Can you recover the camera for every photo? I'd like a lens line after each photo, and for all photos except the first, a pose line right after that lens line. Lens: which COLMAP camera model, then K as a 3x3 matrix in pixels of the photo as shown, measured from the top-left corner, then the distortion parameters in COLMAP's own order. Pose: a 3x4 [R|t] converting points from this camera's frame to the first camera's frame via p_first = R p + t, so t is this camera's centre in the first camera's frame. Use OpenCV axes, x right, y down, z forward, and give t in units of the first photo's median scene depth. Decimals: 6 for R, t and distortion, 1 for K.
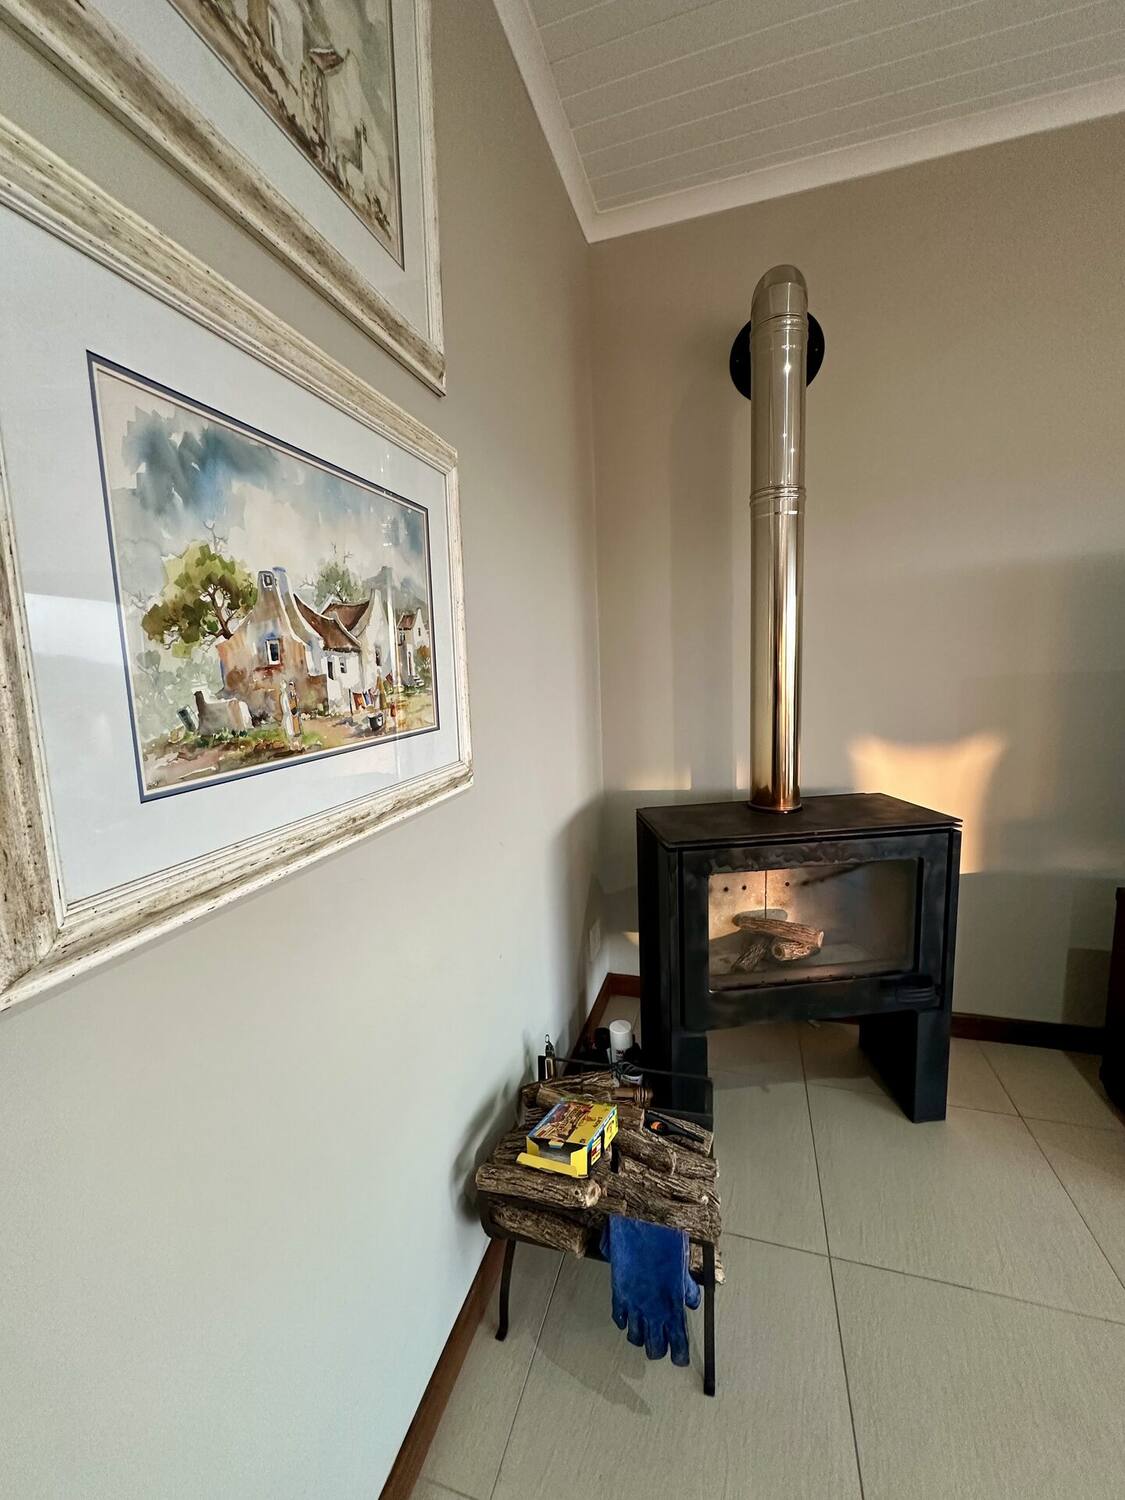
lens RADIAL K [[600.1, 0, 563.1], [0, 600.1, 747.4], [0, 0, 1]] dist [-0.000297, -0.000111]
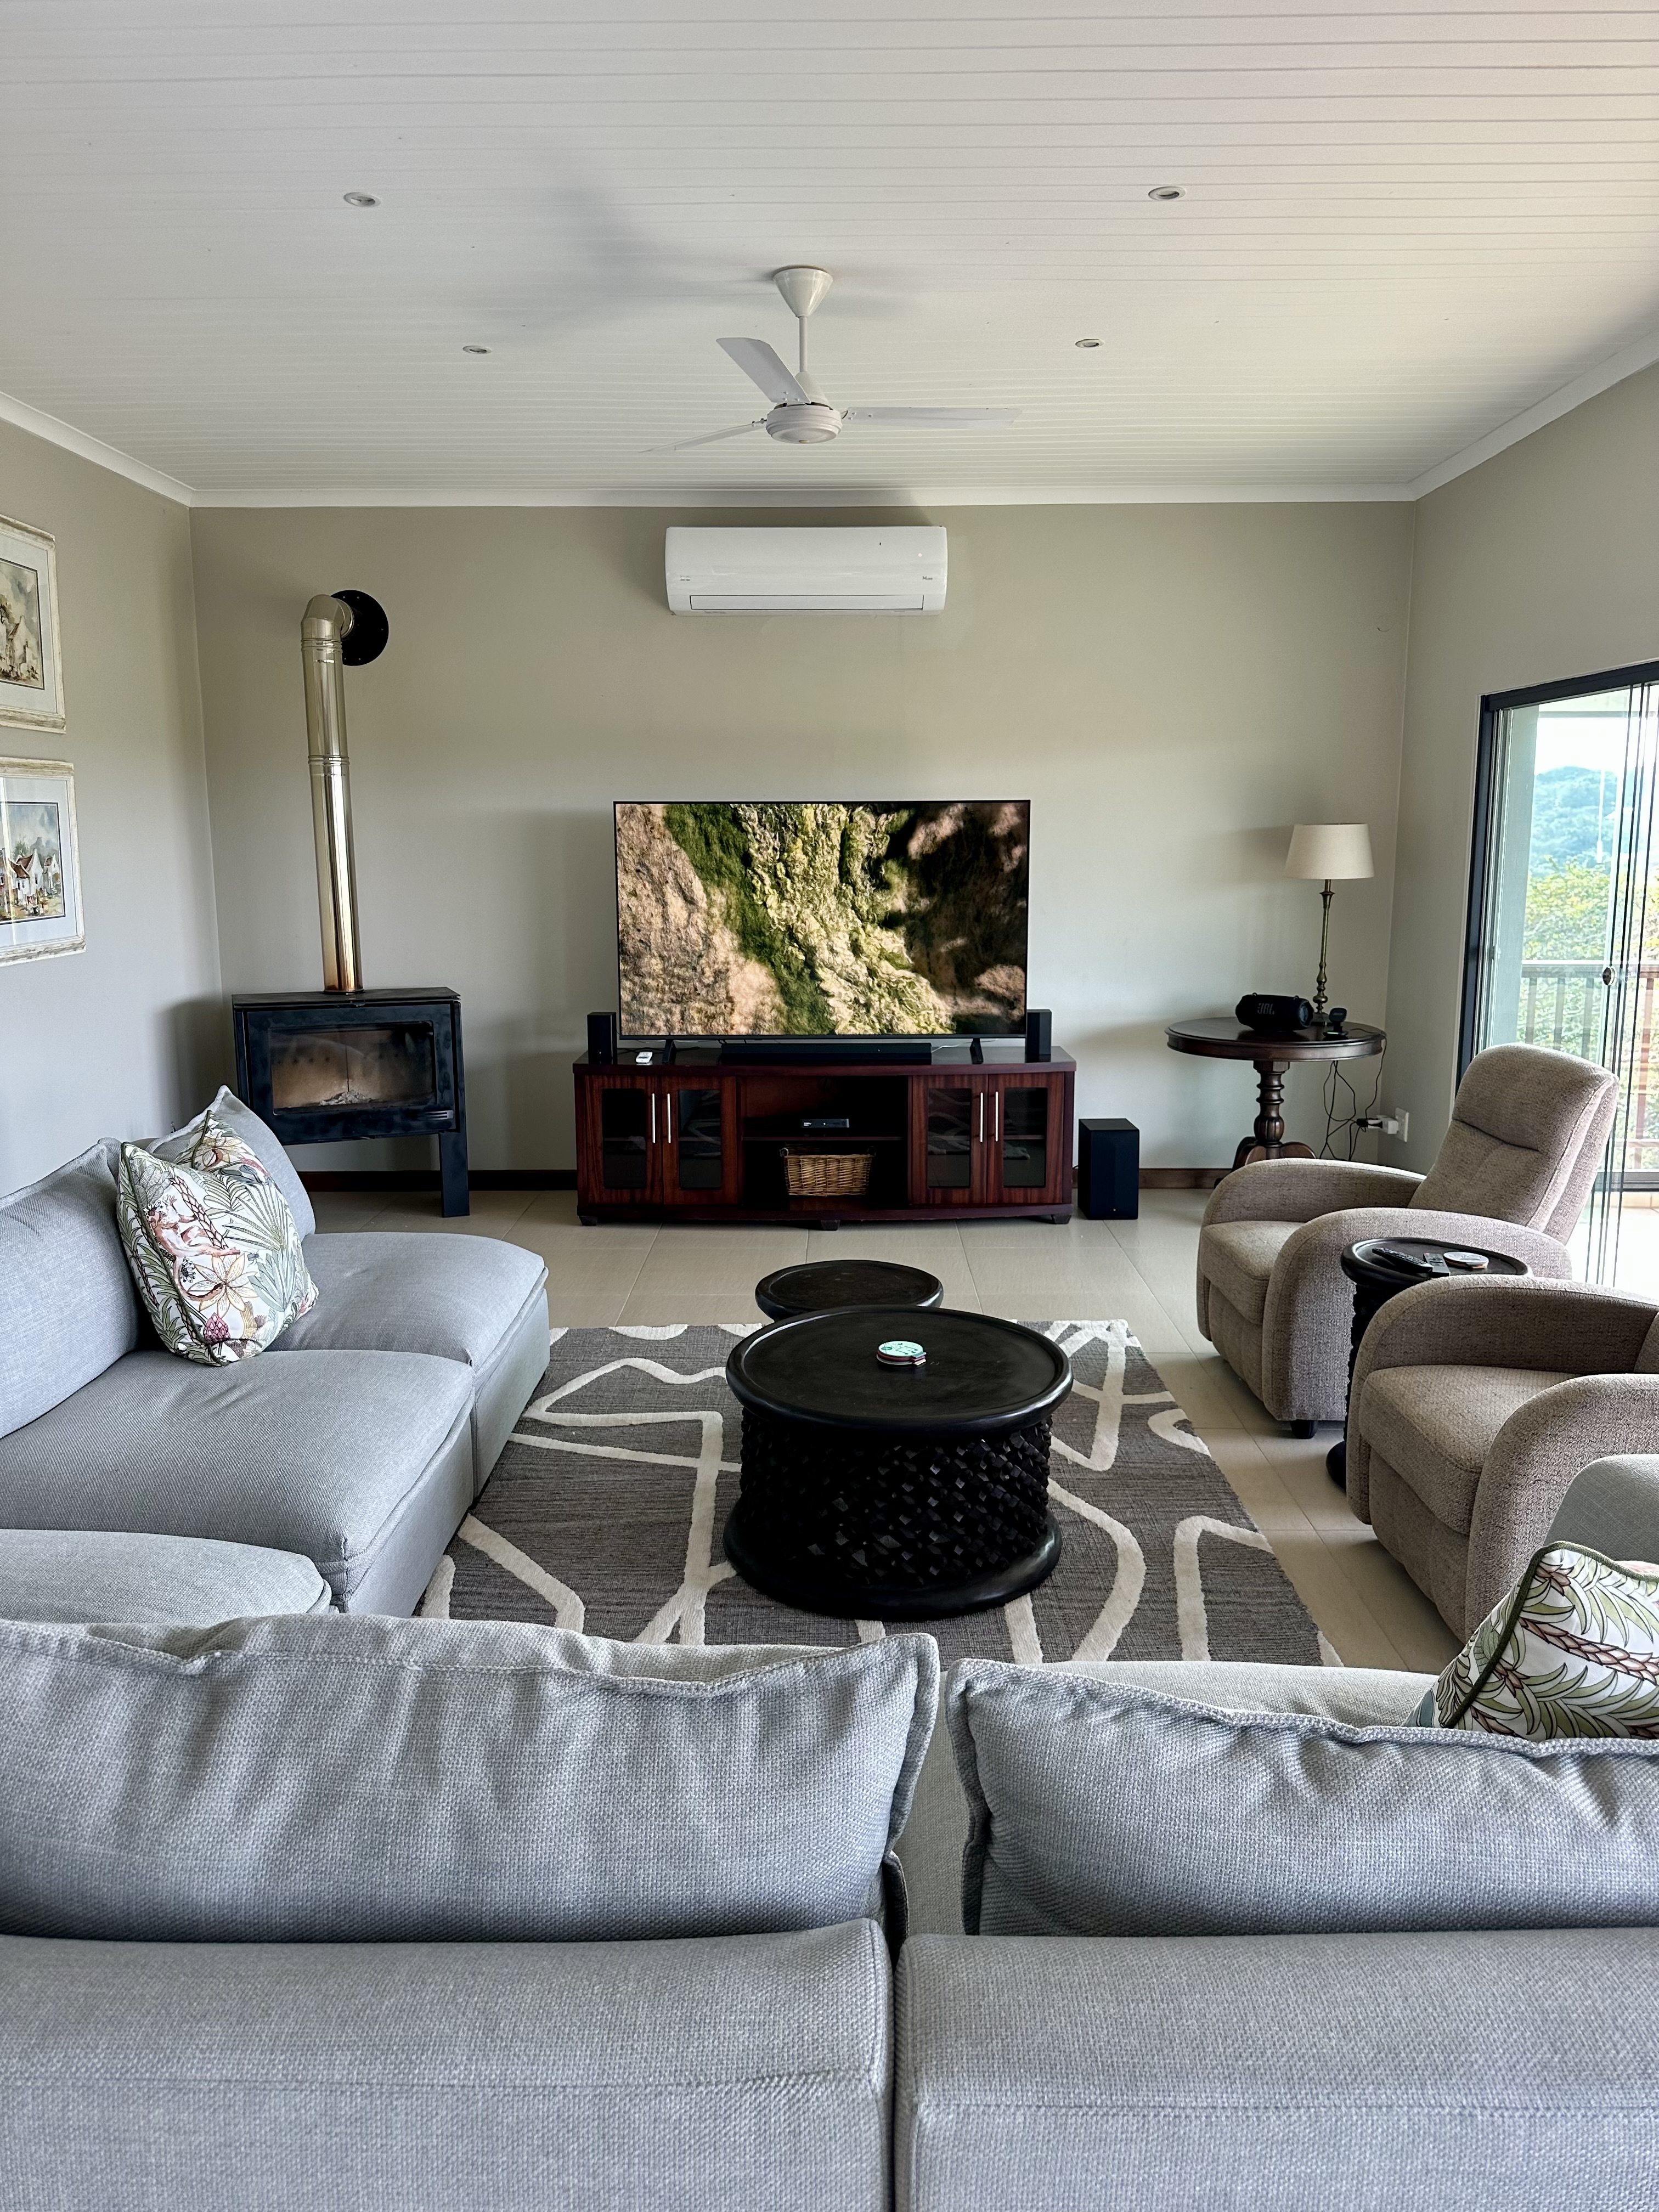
lens RADIAL K [[1557.4, 0, 827.1], [0, 1557.4, 1099.4], [0, 0, 1]] dist [-0.007046, -0.001386]
pose [[0.959444, -0.011520, 0.281663, 0.753159], [0.003628, 0.999587, 0.028523, 0.440188], [-0.281875, -0.026344, 0.959089, -4.656672]]
